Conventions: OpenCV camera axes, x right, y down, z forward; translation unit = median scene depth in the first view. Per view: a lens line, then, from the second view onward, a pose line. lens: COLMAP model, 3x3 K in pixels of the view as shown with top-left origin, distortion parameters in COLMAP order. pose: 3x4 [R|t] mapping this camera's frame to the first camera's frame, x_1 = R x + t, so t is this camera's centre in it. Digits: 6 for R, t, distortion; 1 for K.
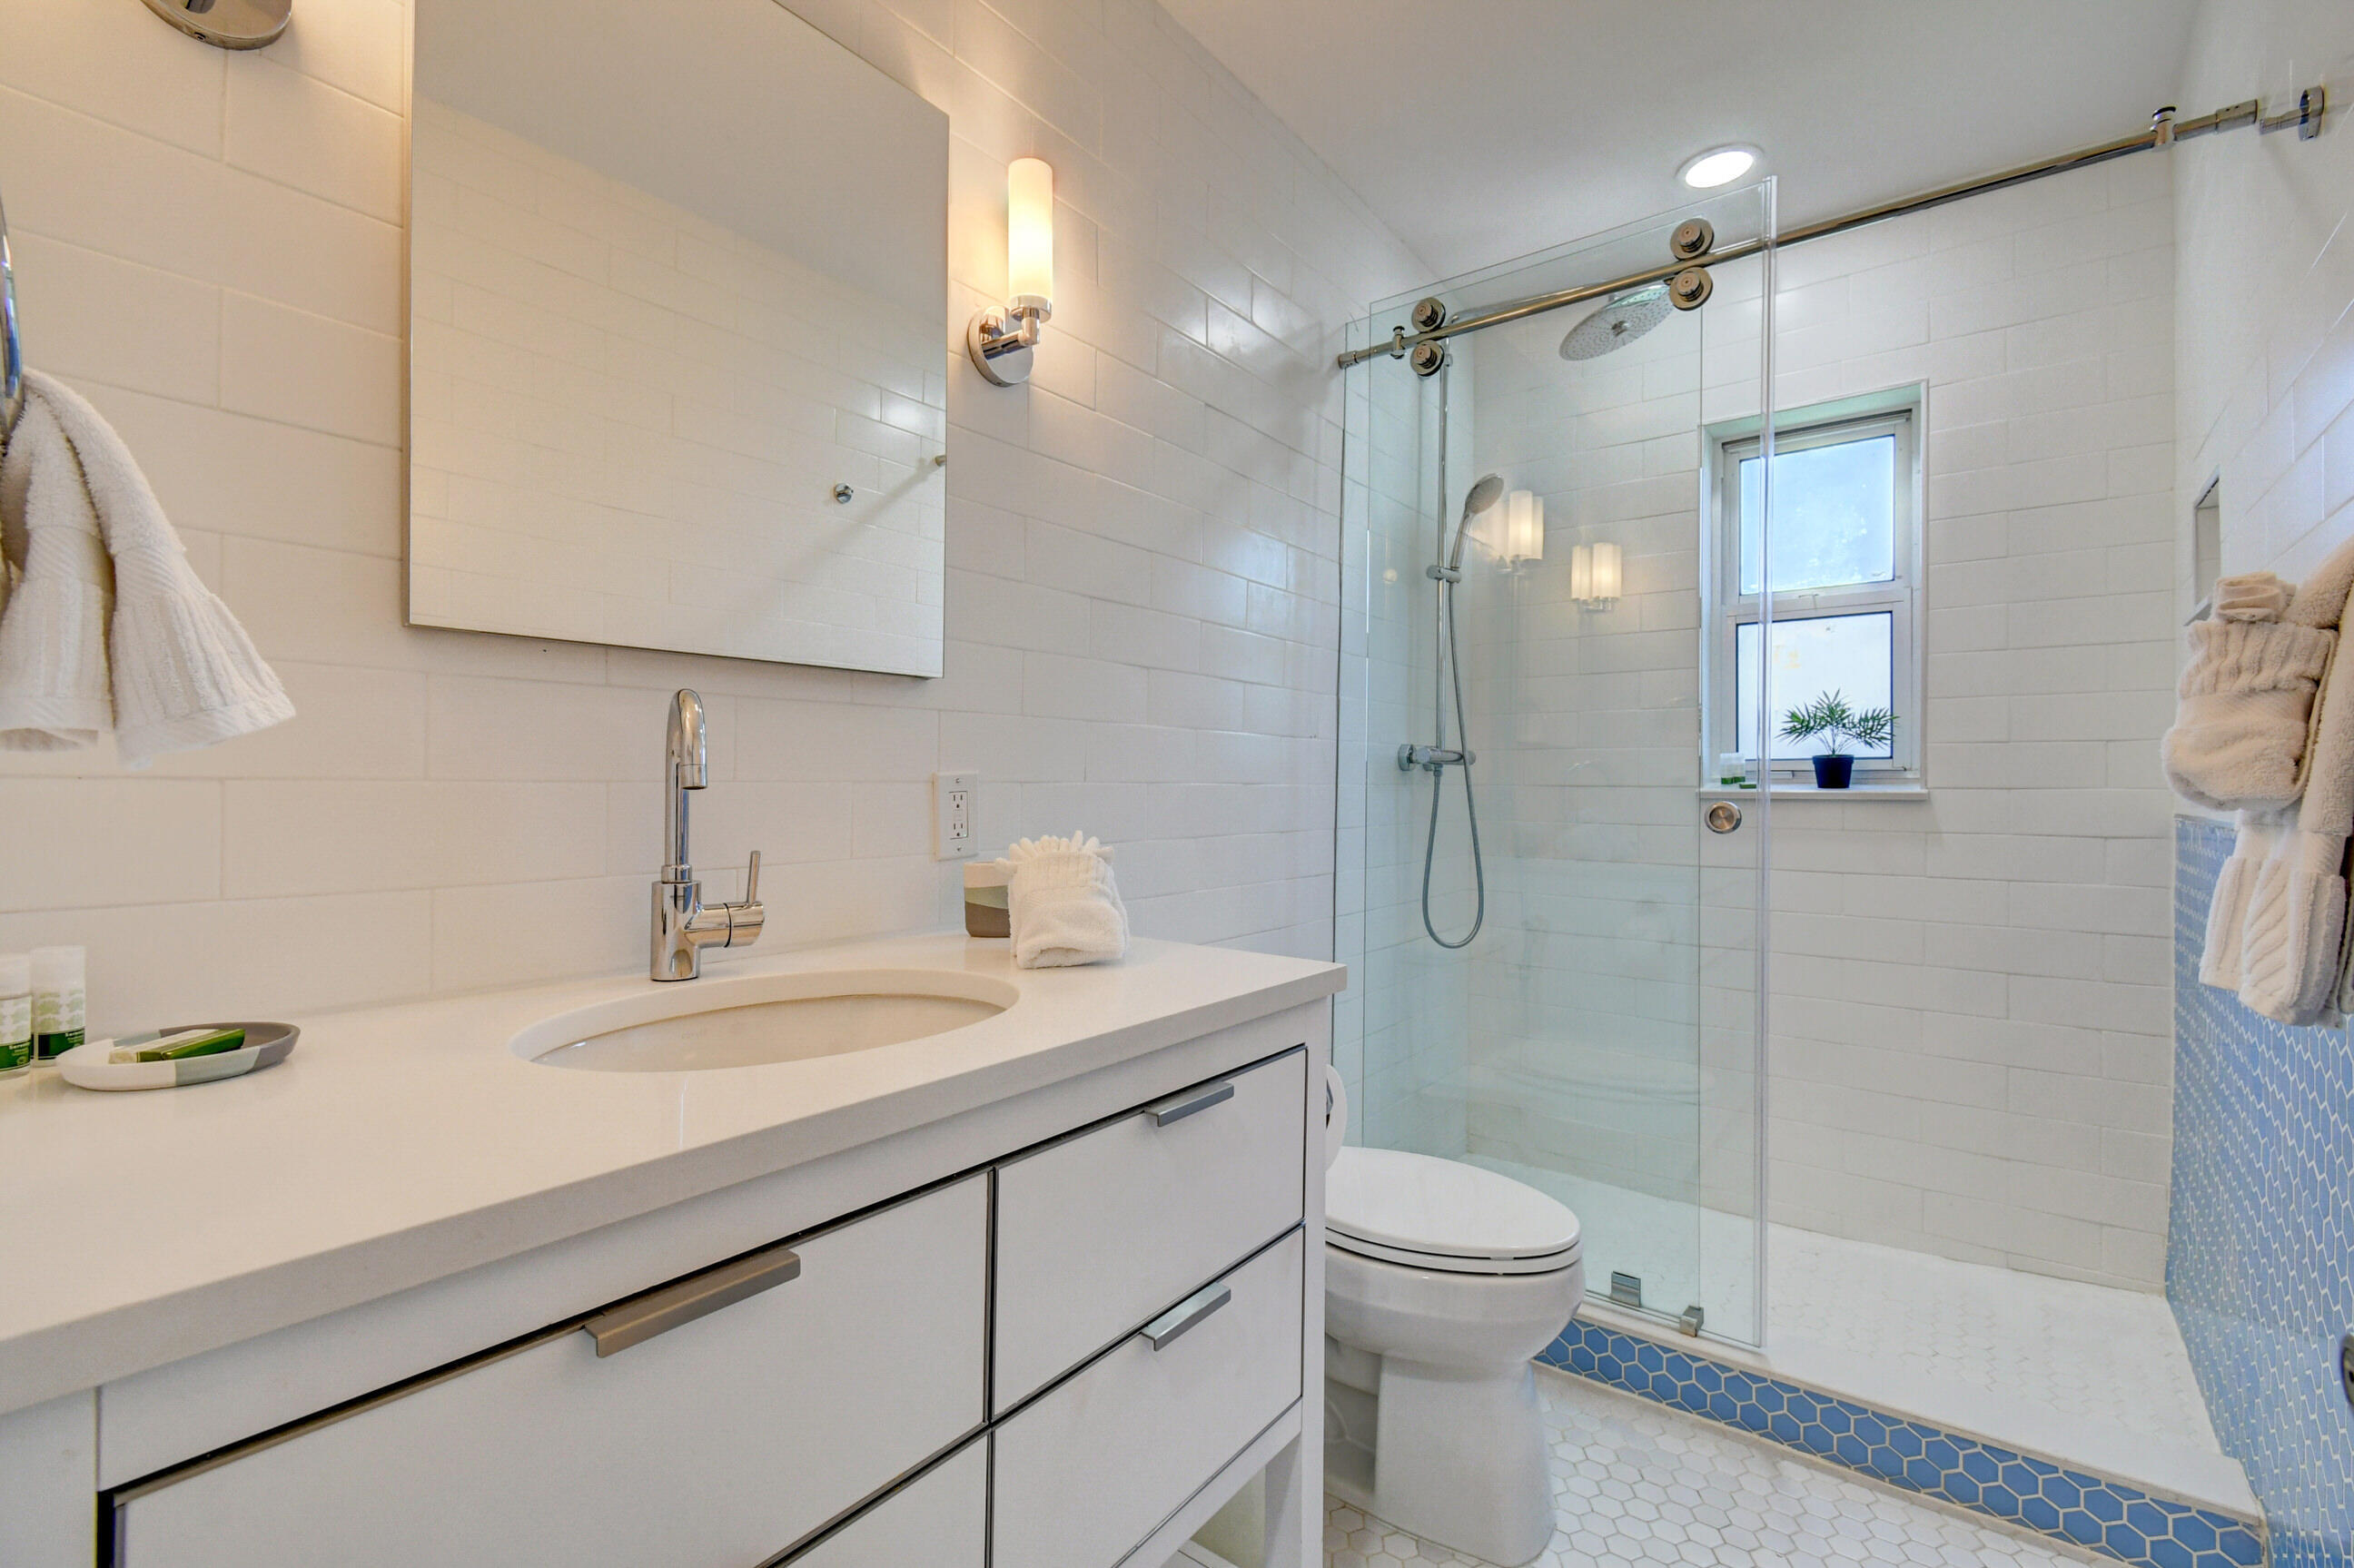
lens RADIAL K [[1039.0, 0, 1174.1], [0, 1039.0, 783.6], [0, 0, 1]] dist [0.008109, -0.001818]
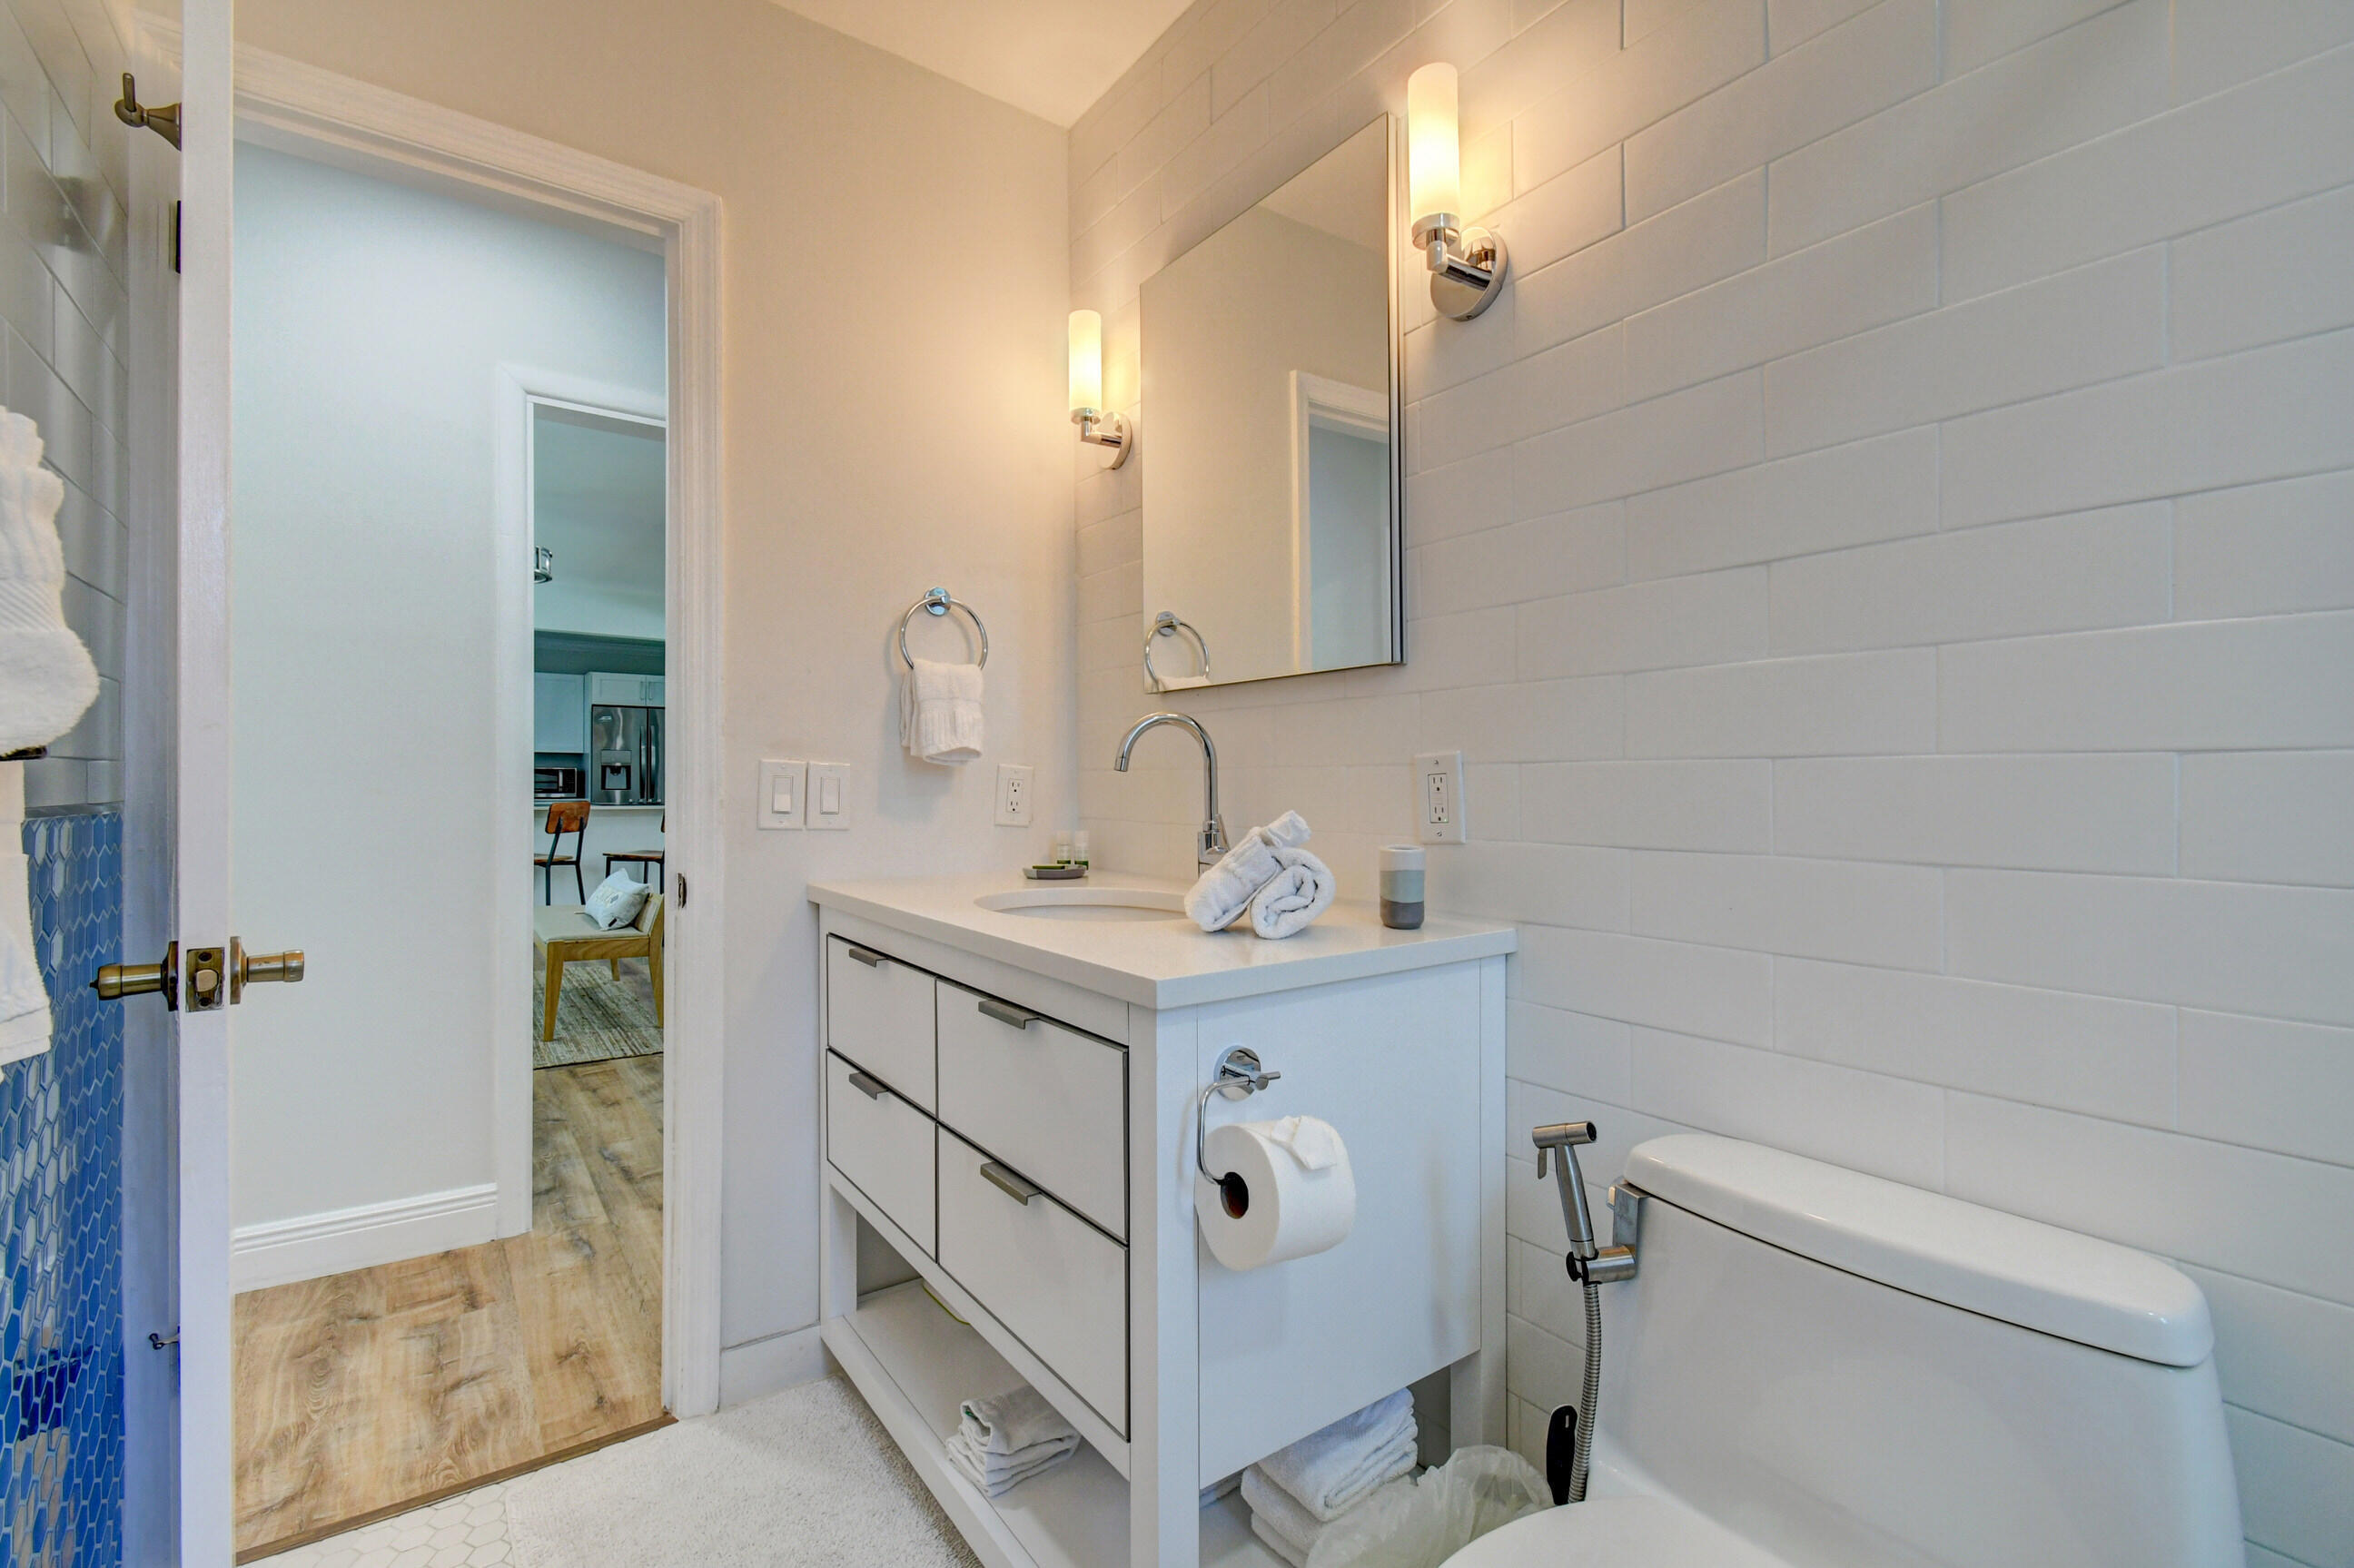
lens RADIAL K [[1039.0, 0, 1169.7], [0, 1039.0, 784.2], [0, 0, 1]] dist [0.008109, -0.001818]
pose [[-0.290323, -0.009075, -0.956886, 0.783050], [-0.001498, 0.999958, -0.009029, 0.026088], [0.956928, -0.001188, -0.290325, 1.042675]]
